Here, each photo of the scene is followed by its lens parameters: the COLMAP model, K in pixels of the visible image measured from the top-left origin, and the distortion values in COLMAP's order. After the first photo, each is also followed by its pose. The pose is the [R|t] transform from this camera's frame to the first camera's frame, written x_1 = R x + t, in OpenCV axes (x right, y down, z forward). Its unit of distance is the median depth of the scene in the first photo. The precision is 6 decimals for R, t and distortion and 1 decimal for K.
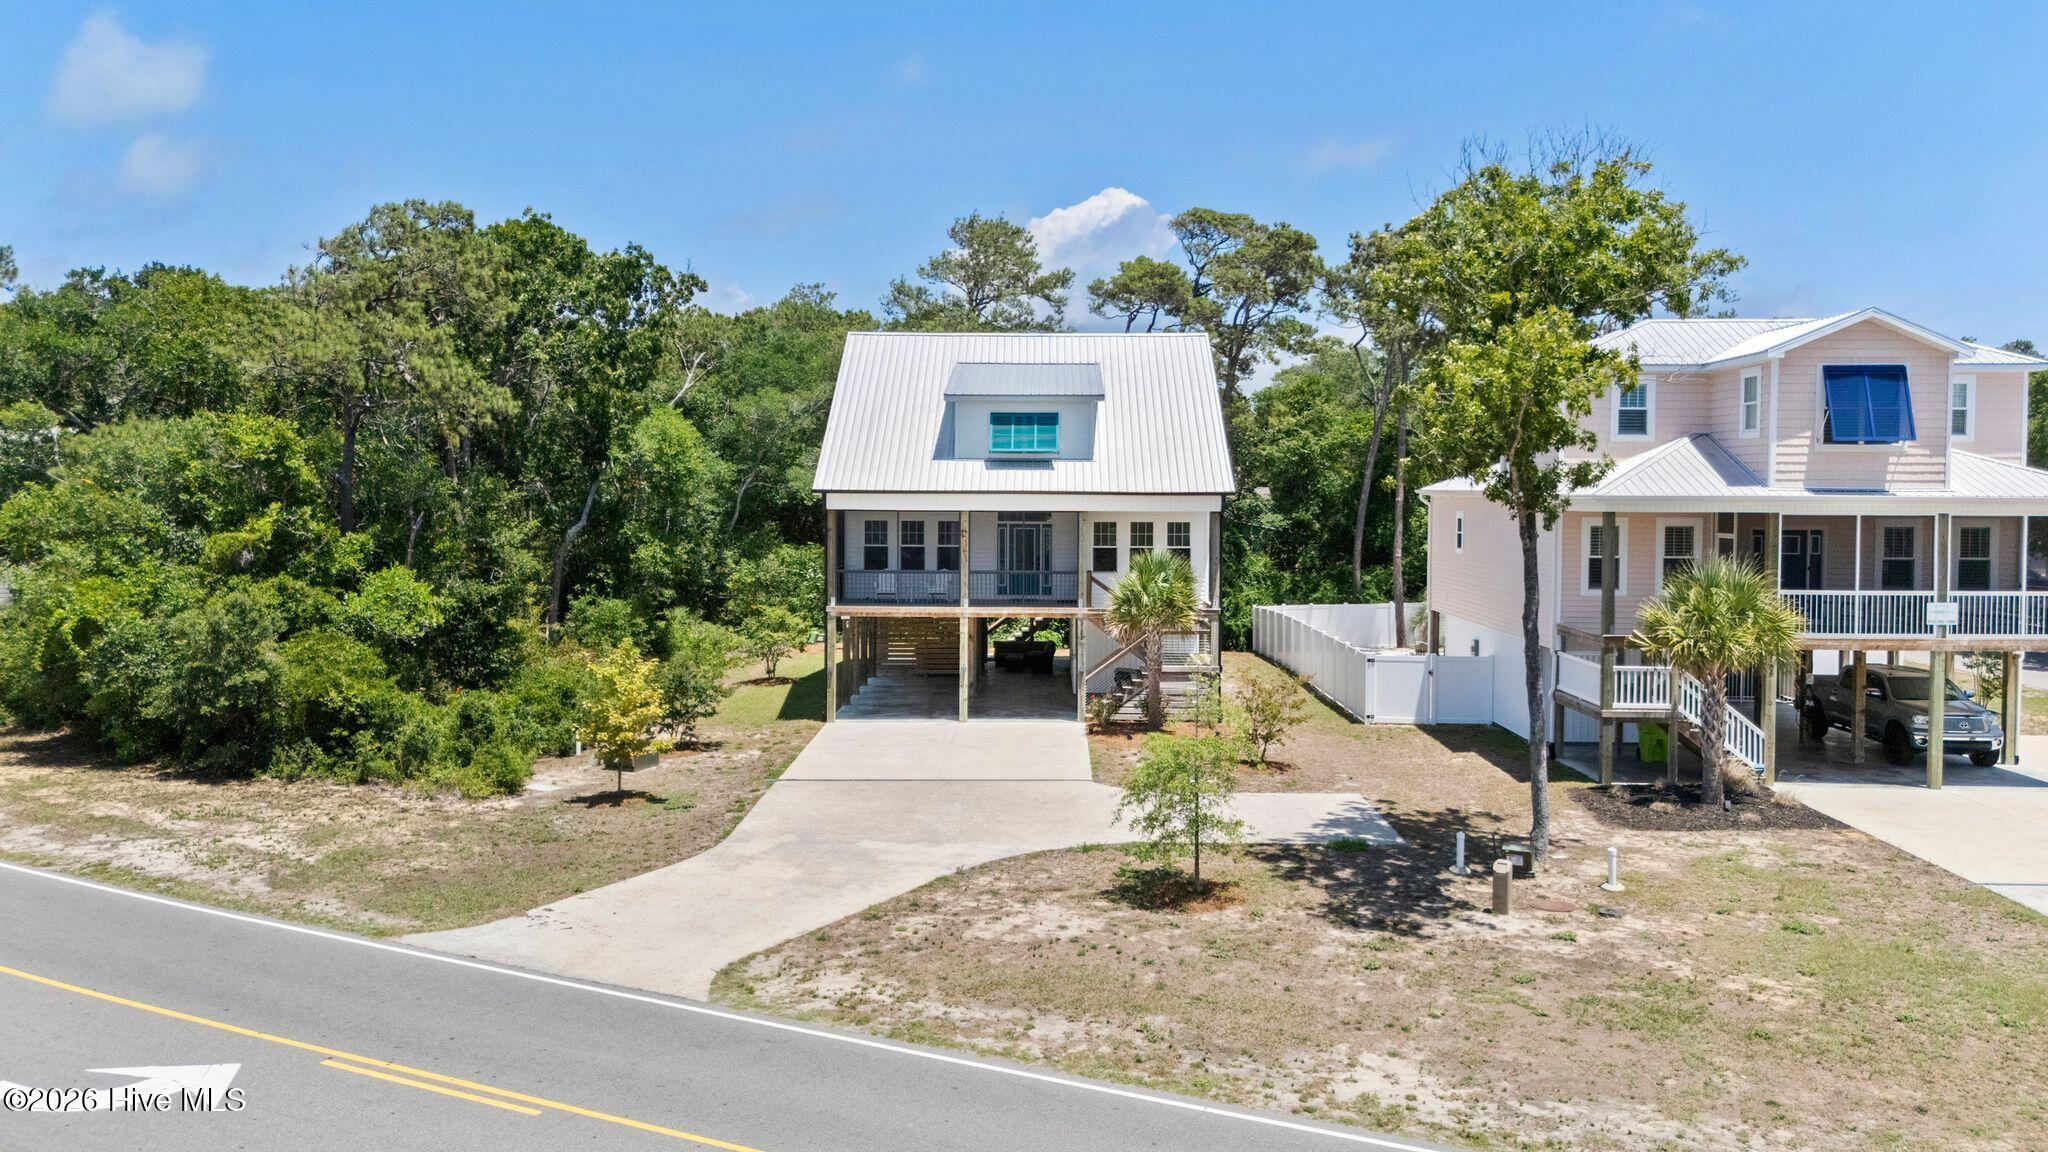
lens RADIAL K [[1533.4, 0, 1024.0], [0, 1533.4, 576.0], [0, 0, 1]] dist [0.005693, -0.000480]
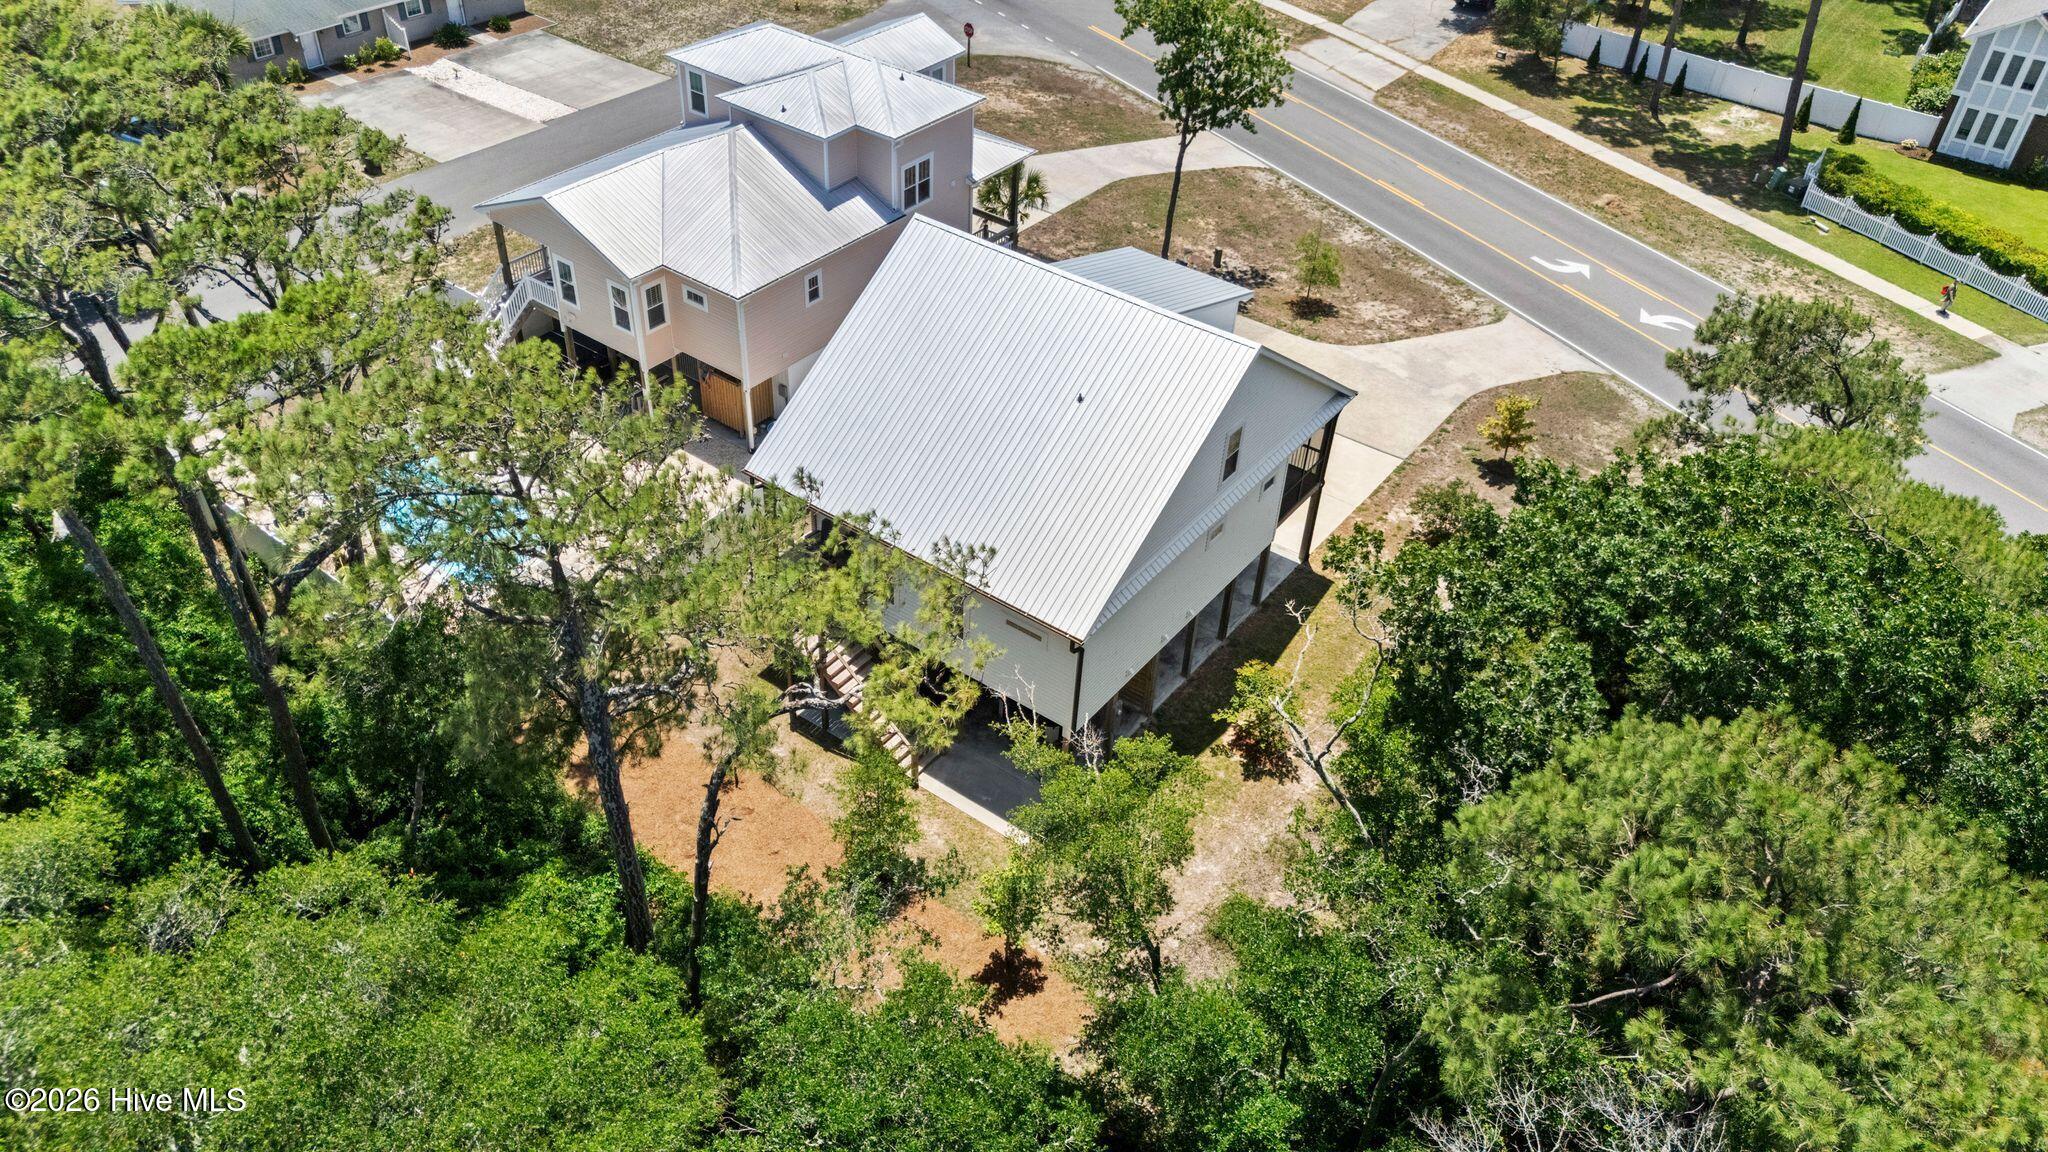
lens RADIAL K [[1533.4, 0, 1024.0], [0, 1533.4, 576.0], [0, 0, 1]] dist [0.005693, -0.000480]
pose [[-0.813152, -0.399230, 0.423554, -0.461350], [-0.018686, 0.745223, 0.666553, -0.689690], [-0.581751, 0.534095, -0.613440, 1.848892]]
